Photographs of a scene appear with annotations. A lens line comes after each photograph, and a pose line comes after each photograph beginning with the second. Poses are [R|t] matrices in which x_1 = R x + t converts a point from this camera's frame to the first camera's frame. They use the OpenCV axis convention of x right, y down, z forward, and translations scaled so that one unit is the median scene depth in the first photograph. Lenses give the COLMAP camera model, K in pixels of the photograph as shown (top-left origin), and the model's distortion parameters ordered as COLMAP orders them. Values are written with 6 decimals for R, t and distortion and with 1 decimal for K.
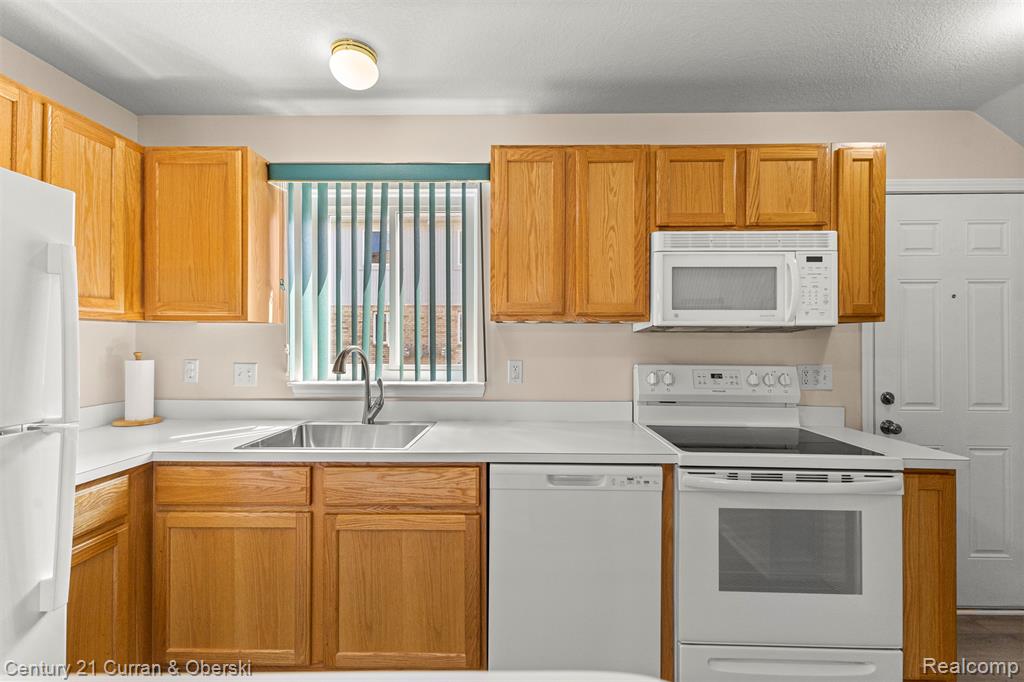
lens RADIAL K [[438.4, 0, 510.4], [0, 438.4, 340.2], [0, 0, 1]] dist [0.008008, -0.000964]
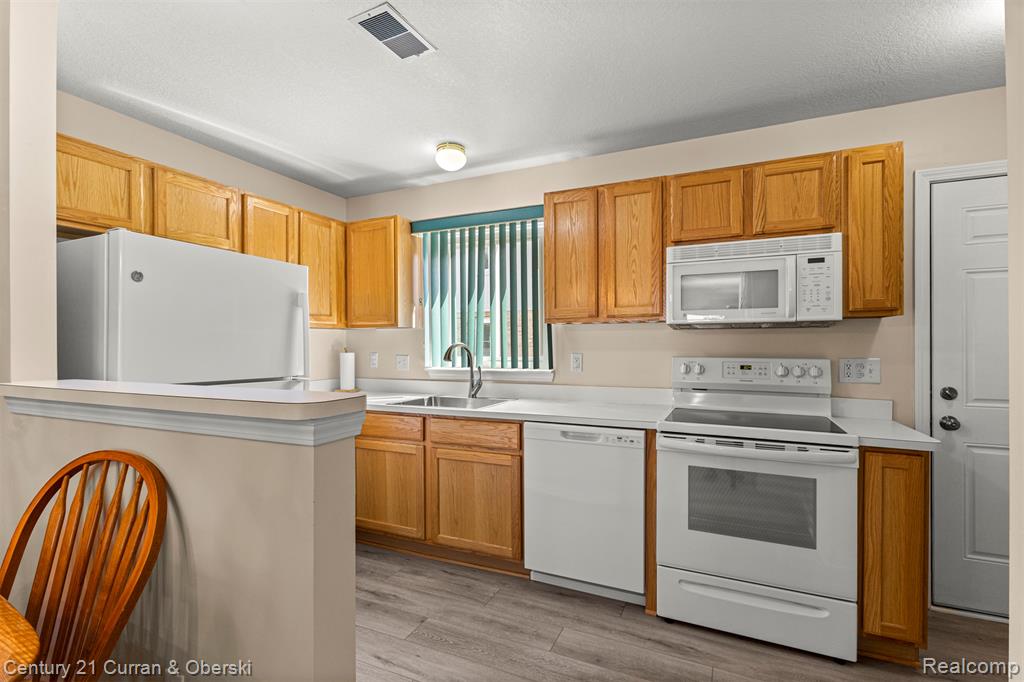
lens RADIAL K [[467.6, 0, 510.8], [0, 467.6, 346.6], [0, 0, 1]] dist [-0.004740, 0.000690]
pose [[0.916623, -0.003964, -0.399733, 0.443074], [0.007566, 0.999944, 0.007432, 0.017115], [0.399681, -0.009836, 0.916601, -0.368941]]
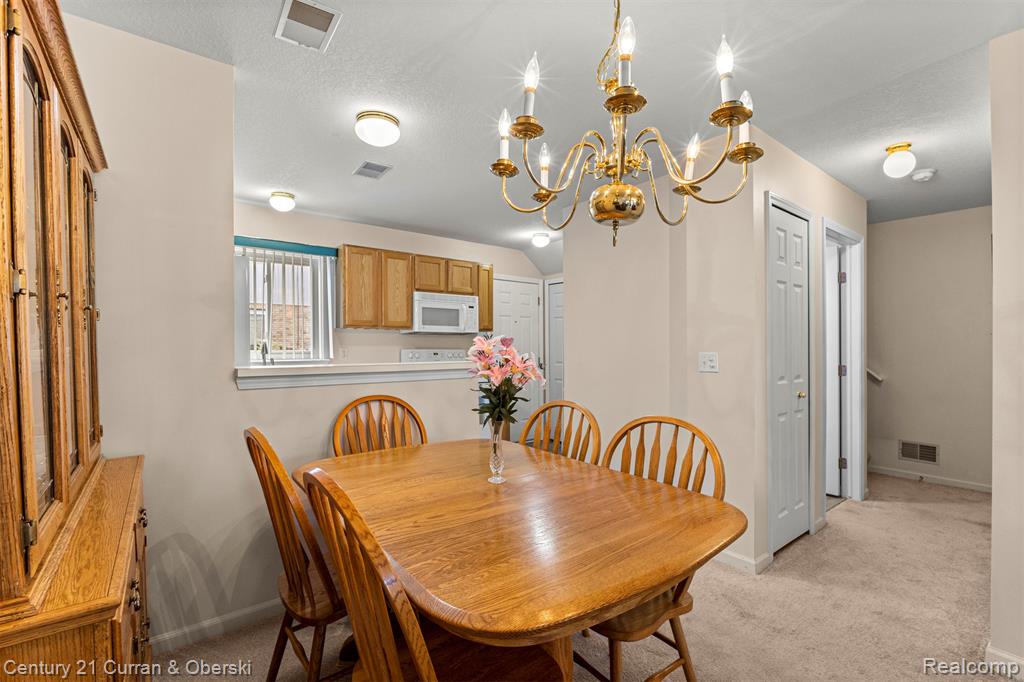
lens RADIAL K [[467.6, 0, 520.0], [0, 467.6, 348.9], [0, 0, 1]] dist [-0.004740, 0.000690]
pose [[0.758717, -0.007762, 0.651374, -0.866816], [-0.003504, 0.999866, 0.015996, 0.016619], [-0.651411, -0.014419, 0.758588, -1.252391]]
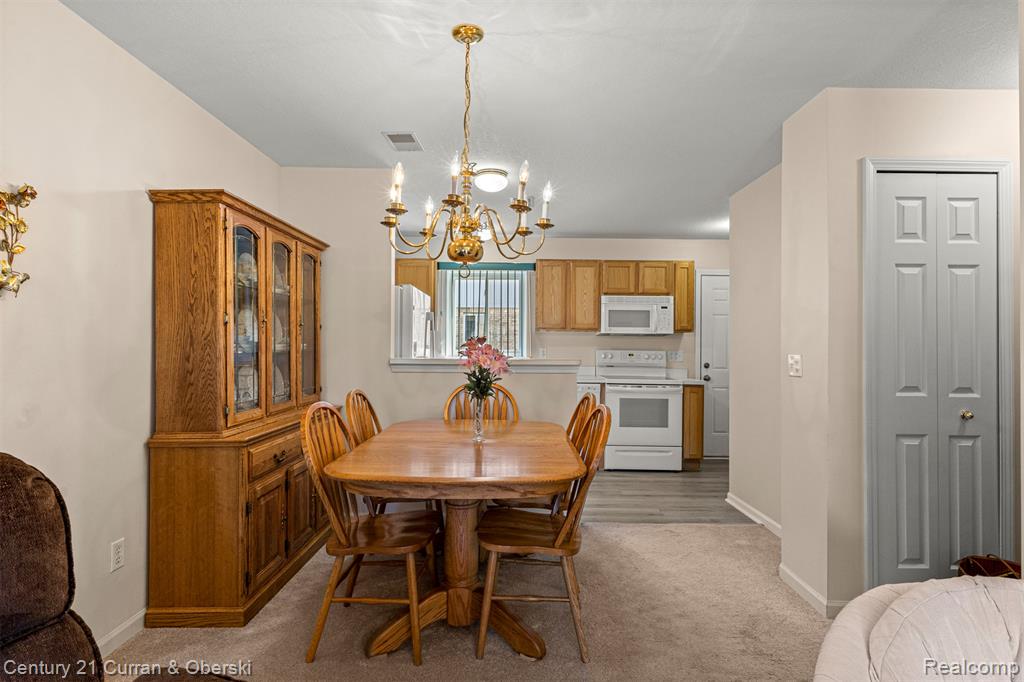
lens RADIAL K [[527.5, 0, 507.4], [0, 527.5, 343.8], [0, 0, 1]] dist [0.004112, 0.000648]
pose [[0.999595, 0.004576, 0.028091, -0.286755], [-0.004644, 0.999986, 0.002369, 0.021254], [-0.028080, -0.002498, 0.999603, -1.953363]]
